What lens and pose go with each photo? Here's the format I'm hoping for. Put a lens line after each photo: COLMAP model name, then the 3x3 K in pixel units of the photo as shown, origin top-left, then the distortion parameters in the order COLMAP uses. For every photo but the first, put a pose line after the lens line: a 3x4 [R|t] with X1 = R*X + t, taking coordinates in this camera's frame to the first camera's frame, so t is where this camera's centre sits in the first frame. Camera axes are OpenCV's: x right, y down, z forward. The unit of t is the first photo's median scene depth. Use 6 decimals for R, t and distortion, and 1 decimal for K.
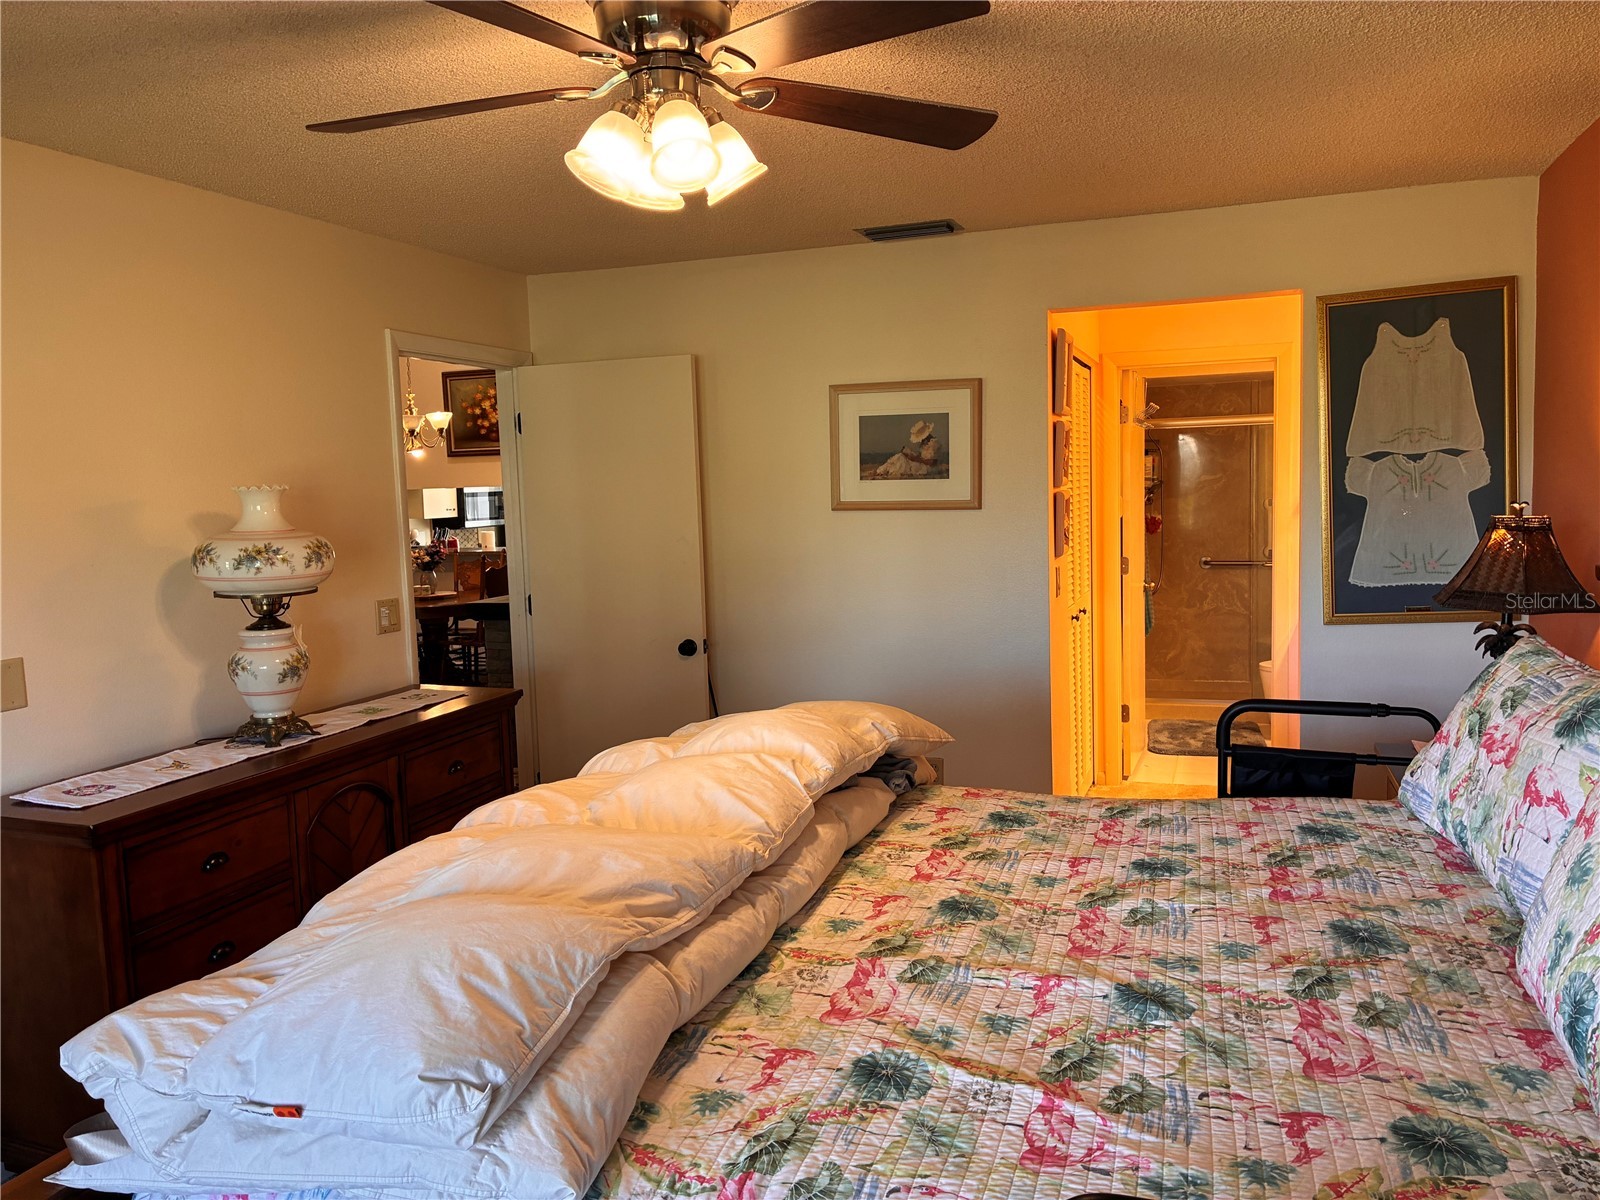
lens RADIAL K [[1211.5, 0, 802.8], [0, 1211.5, 603.7], [0, 0, 1]] dist [0.046925, -0.066037]
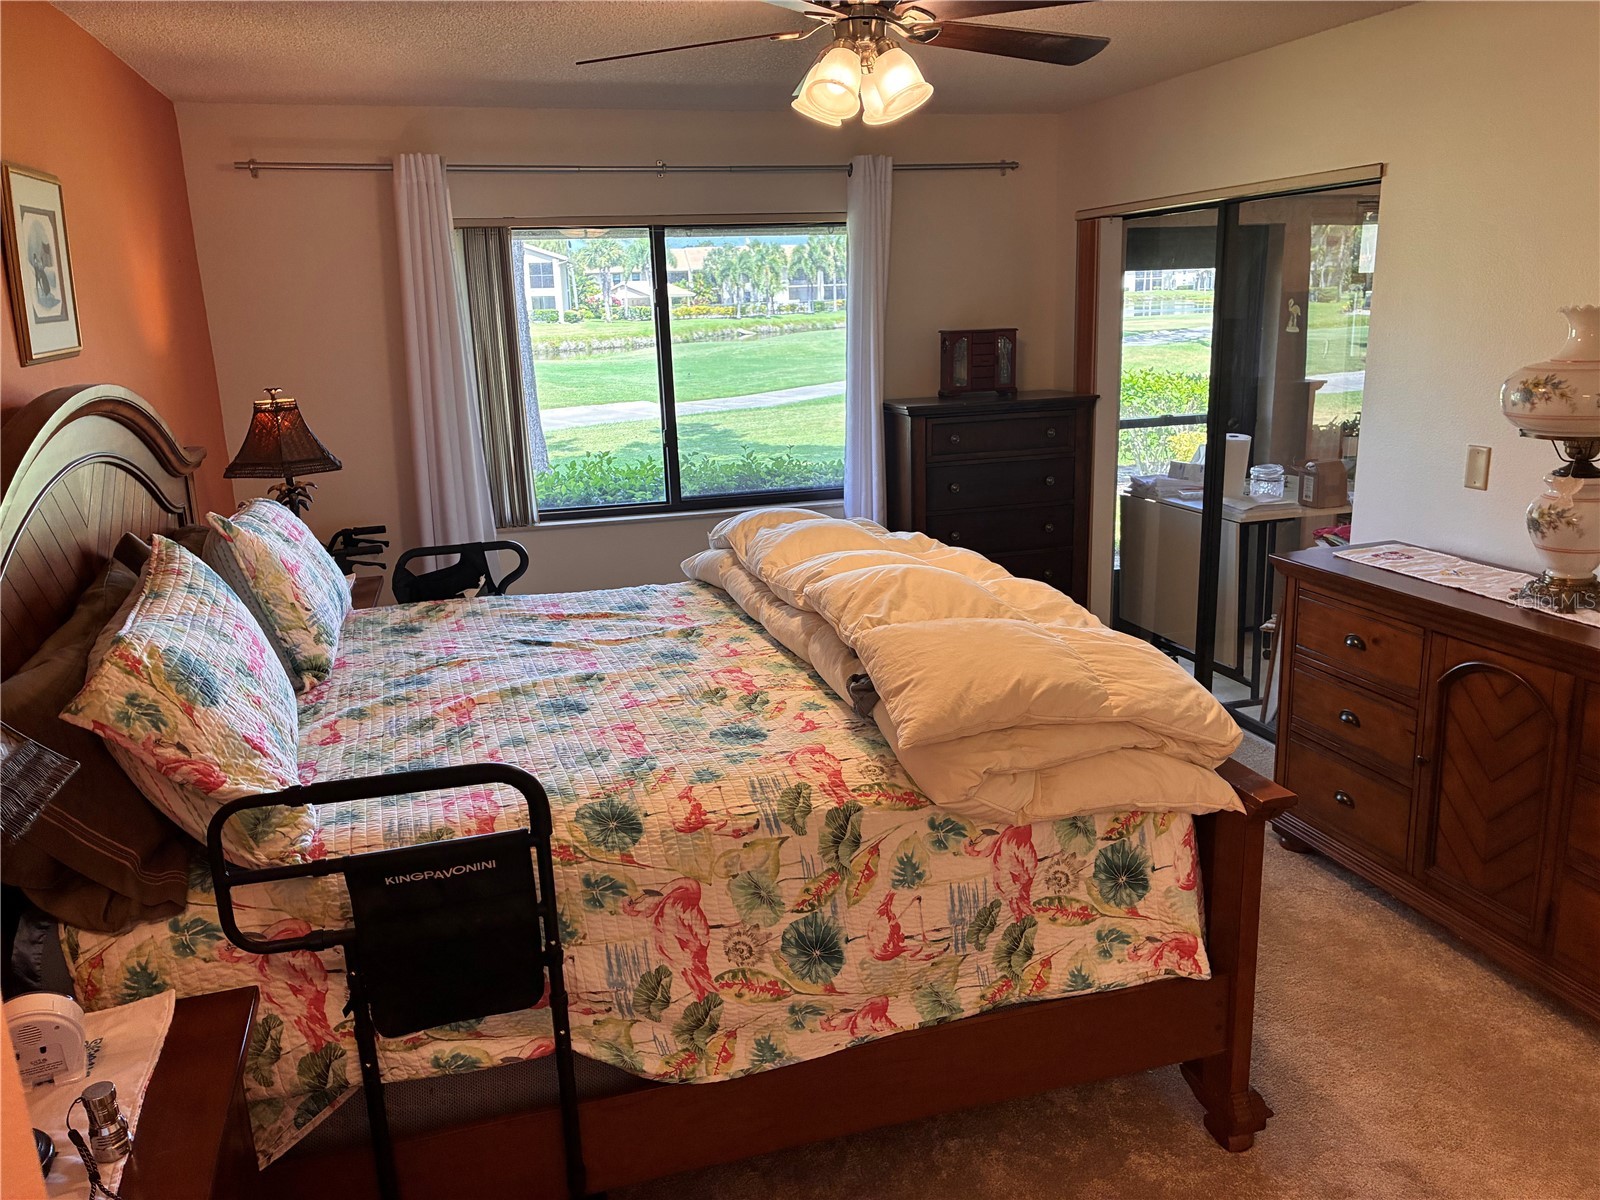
lens RADIAL K [[1211.5, 0, 805.3], [0, 1211.5, 605.1], [0, 0, 1]] dist [0.046925, -0.066037]
pose [[-0.805418, 0.203068, -0.556835, 0.740685], [-0.001399, 0.938823, 0.344396, -0.280846], [0.592706, 0.278162, -0.755861, 2.007122]]
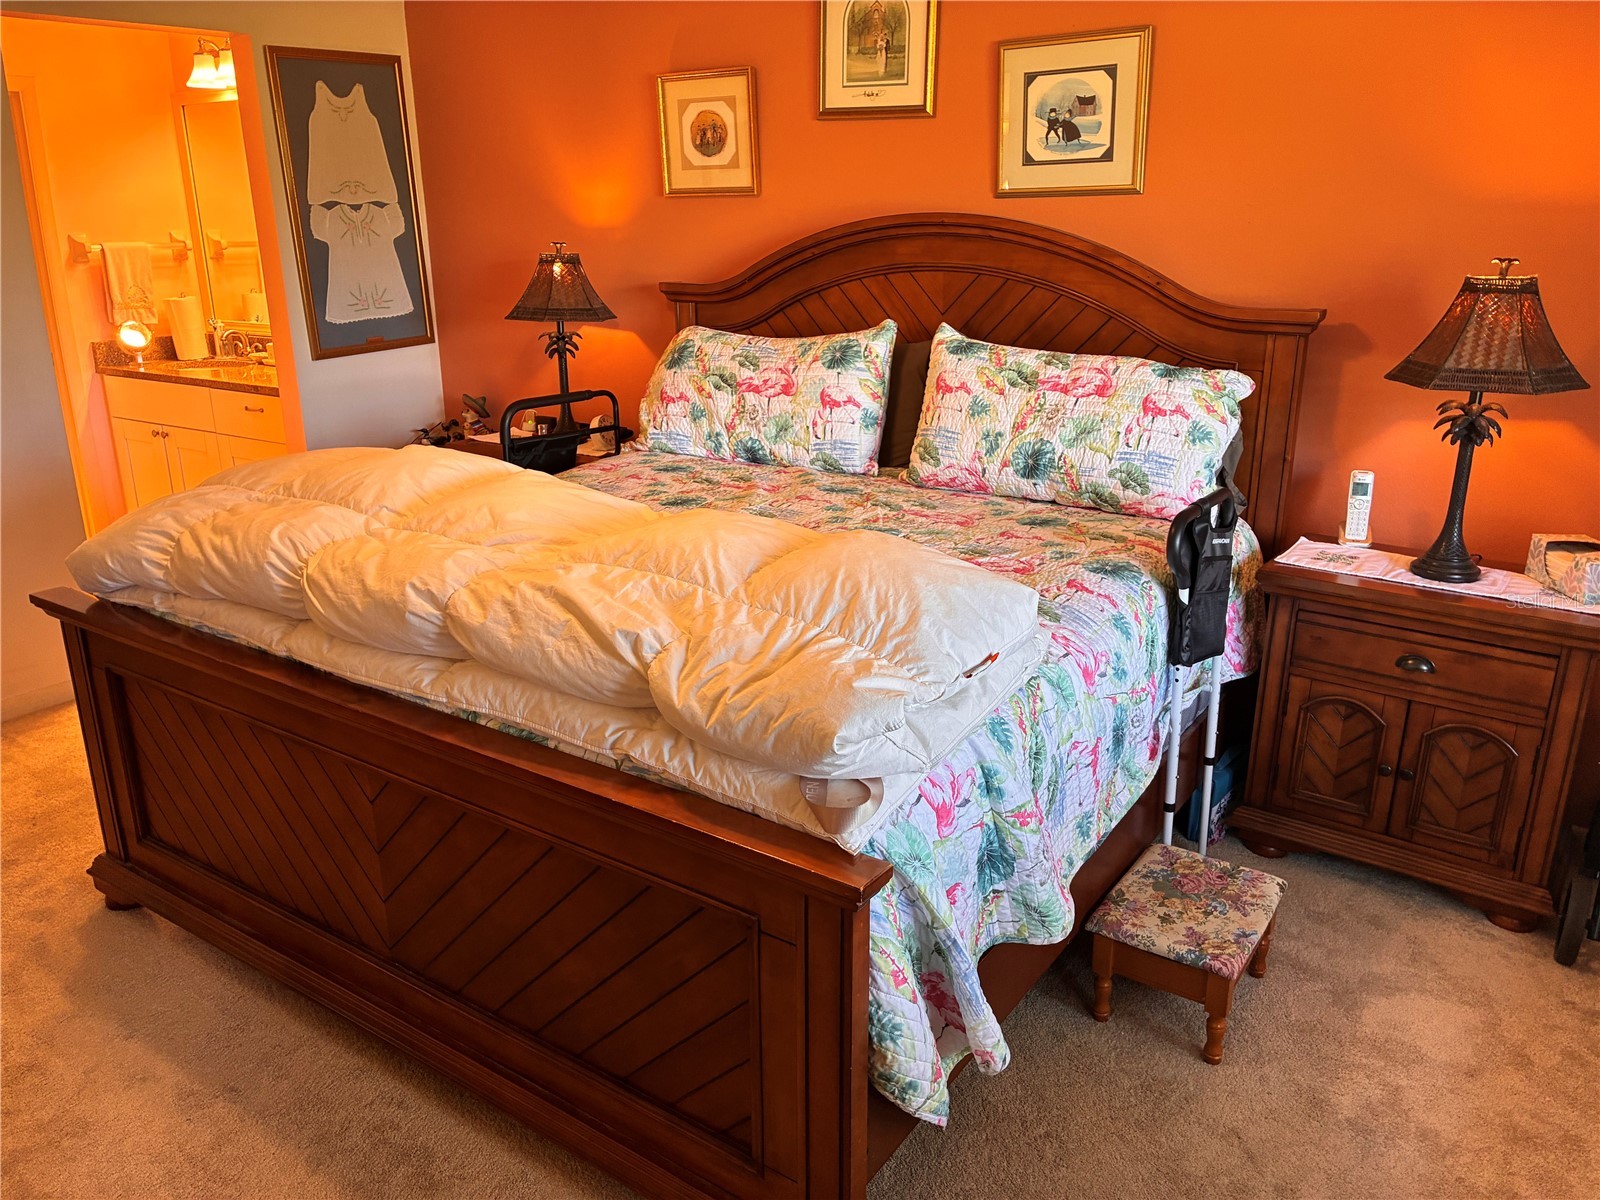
lens RADIAL K [[1211.5, 0, 826.5], [0, 1211.5, 597.0], [0, 0, 1]] dist [0.046925, -0.066037]
pose [[0.242504, -0.258740, 0.935011, -1.013620], [0.093368, 0.965530, 0.242970, -0.002724], [-0.965647, 0.028379, 0.258303, 0.480185]]
